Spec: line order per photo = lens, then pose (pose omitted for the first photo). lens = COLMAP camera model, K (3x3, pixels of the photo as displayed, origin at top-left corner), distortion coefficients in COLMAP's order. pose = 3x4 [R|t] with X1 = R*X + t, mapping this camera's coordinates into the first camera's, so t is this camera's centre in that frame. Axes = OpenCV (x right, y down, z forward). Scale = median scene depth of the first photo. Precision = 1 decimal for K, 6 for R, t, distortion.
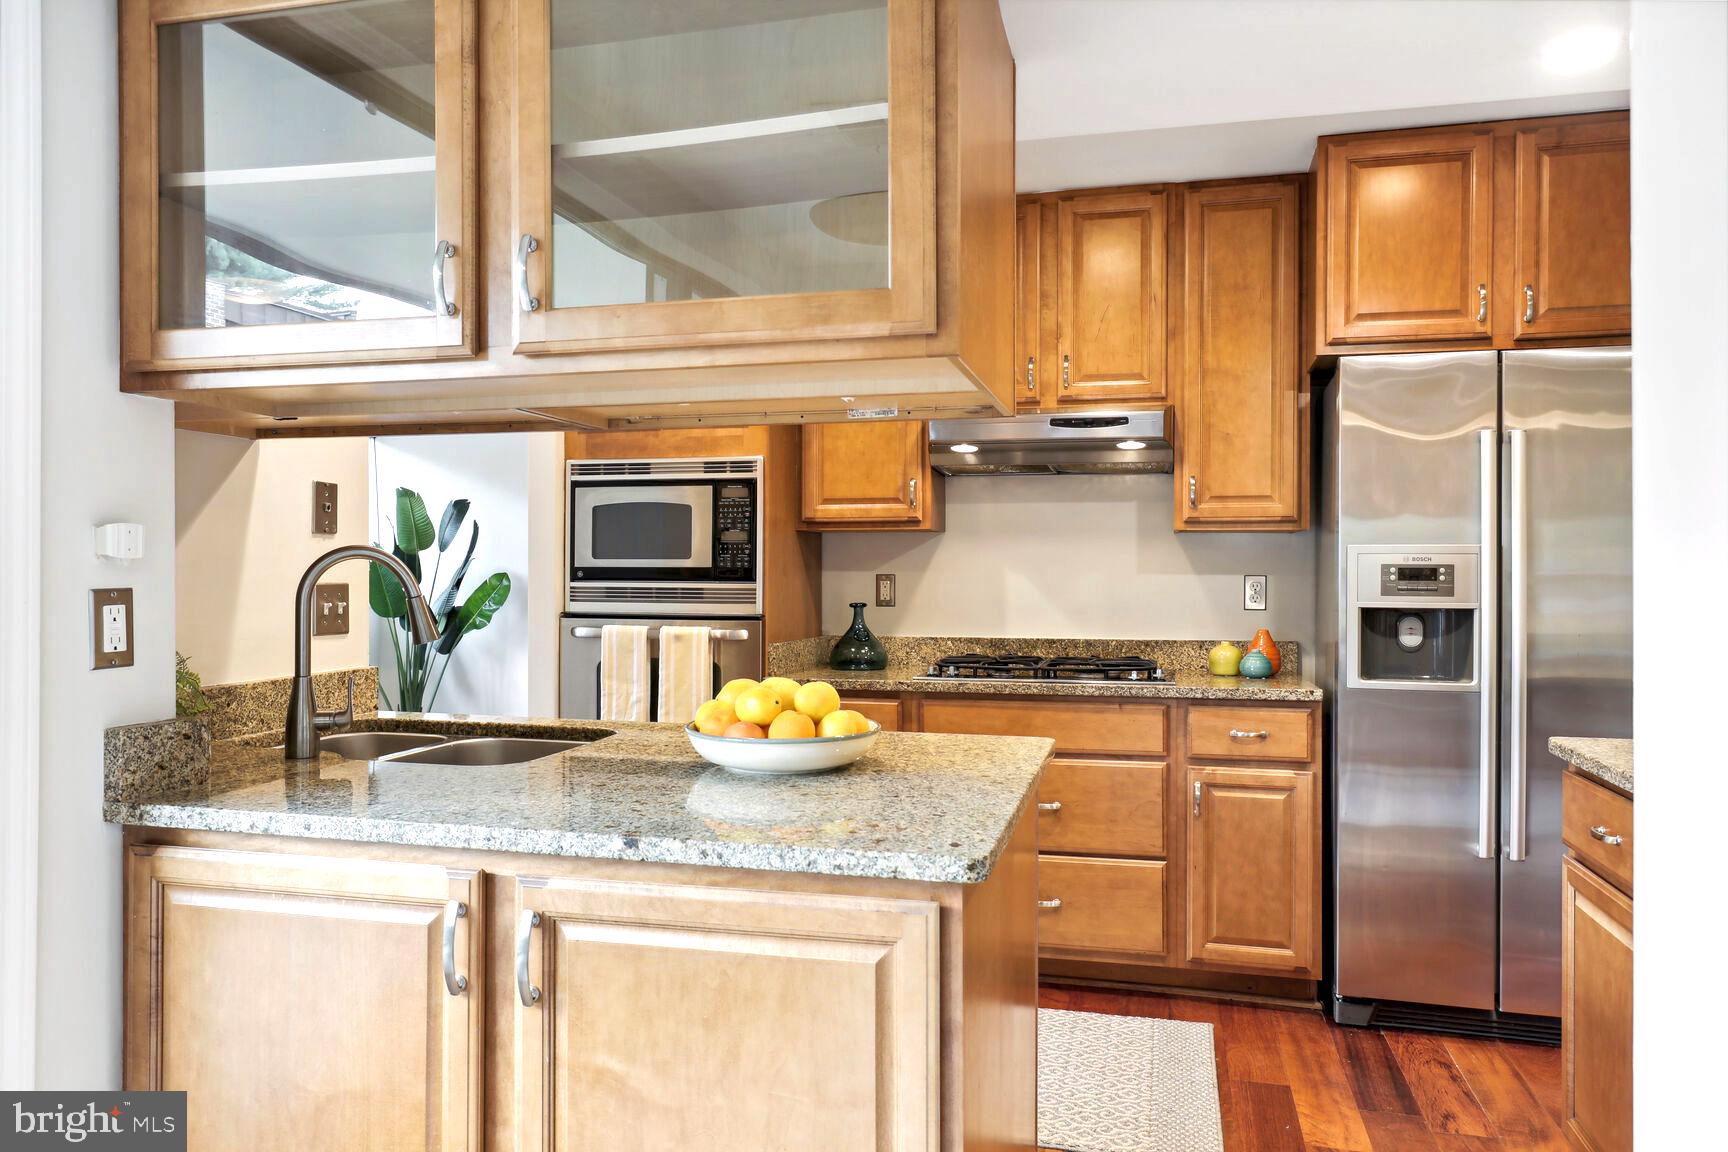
lens RADIAL K [[1198.9, 0, 864.0], [0, 1198.9, 576.0], [0, 0, 1]] dist [-0.001702, -0.000242]
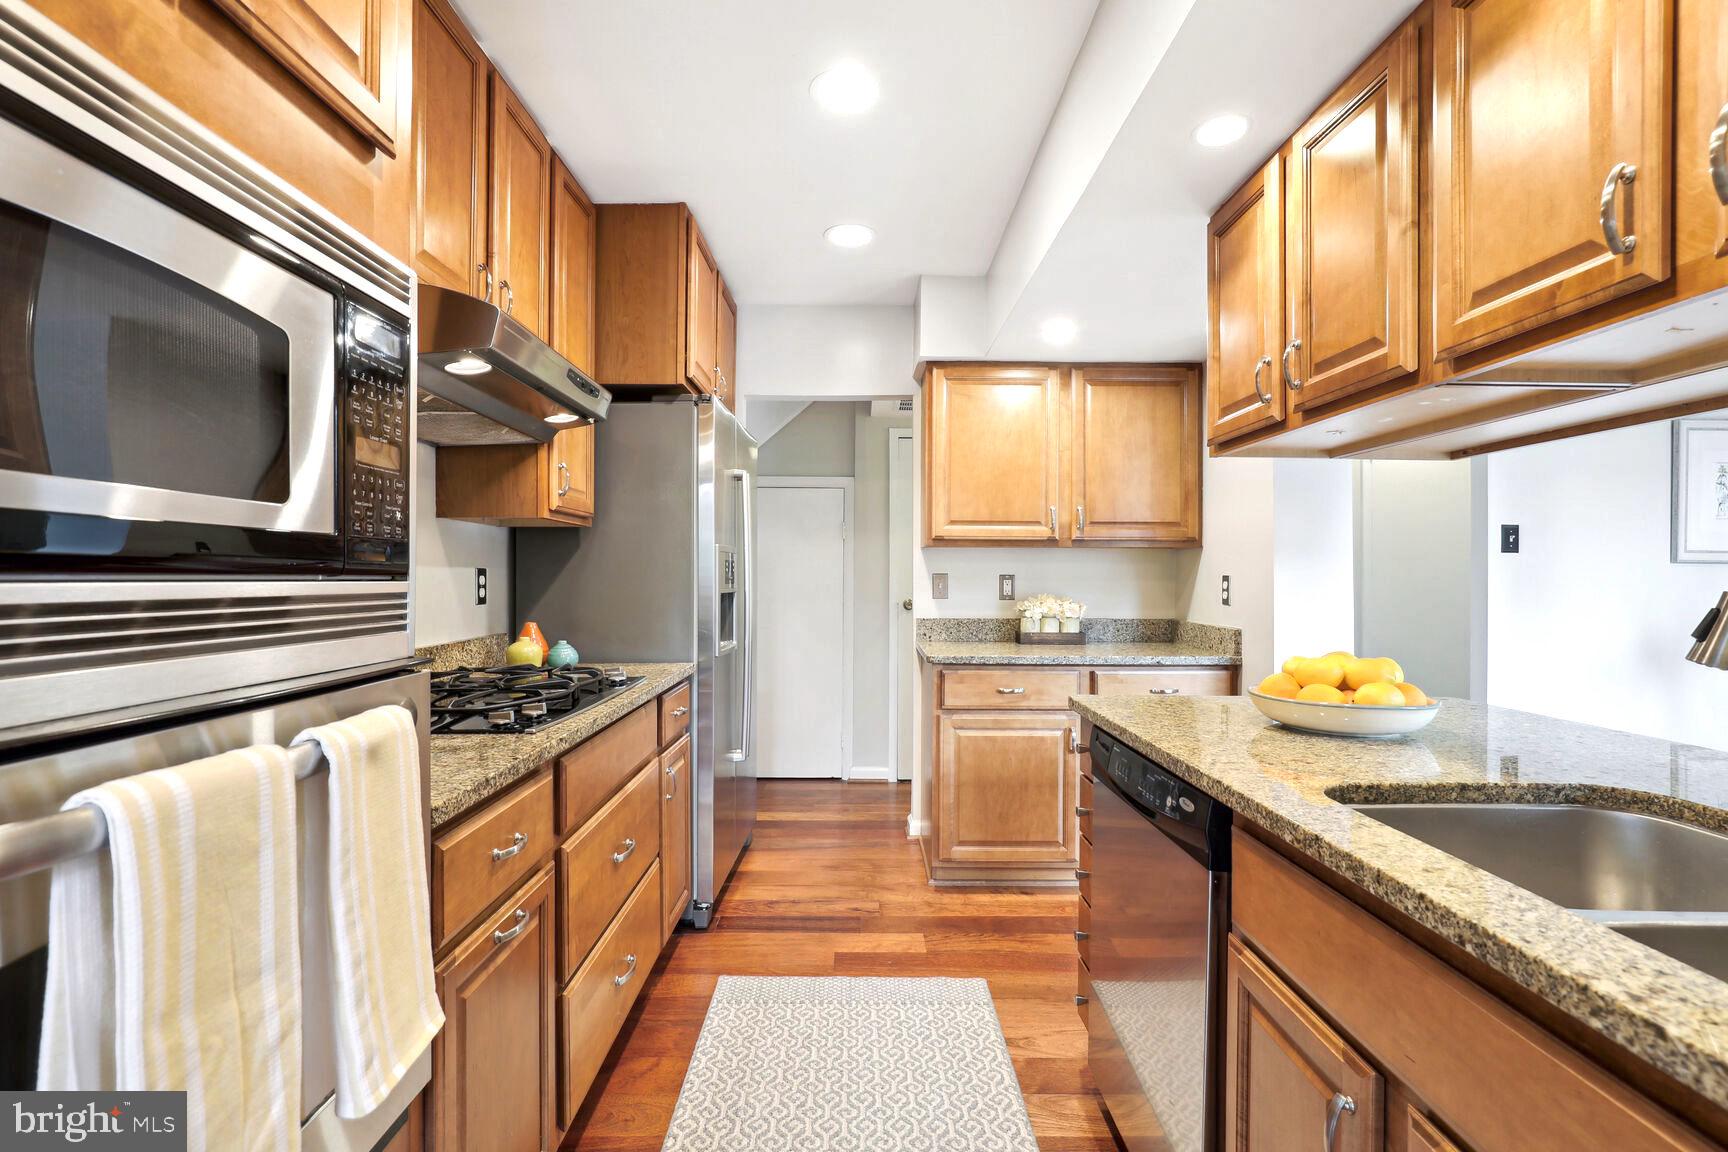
lens RADIAL K [[785.4, 0, 864.0], [0, 785.4, 576.0], [0, 0, 1]] dist [-0.004151, -0.000104]
pose [[-0.243717, -0.003319, 0.969841, -0.385102], [0.001827, 0.999991, 0.003881, 0.003912], [-0.969845, 0.002718, -0.243709, 0.916820]]
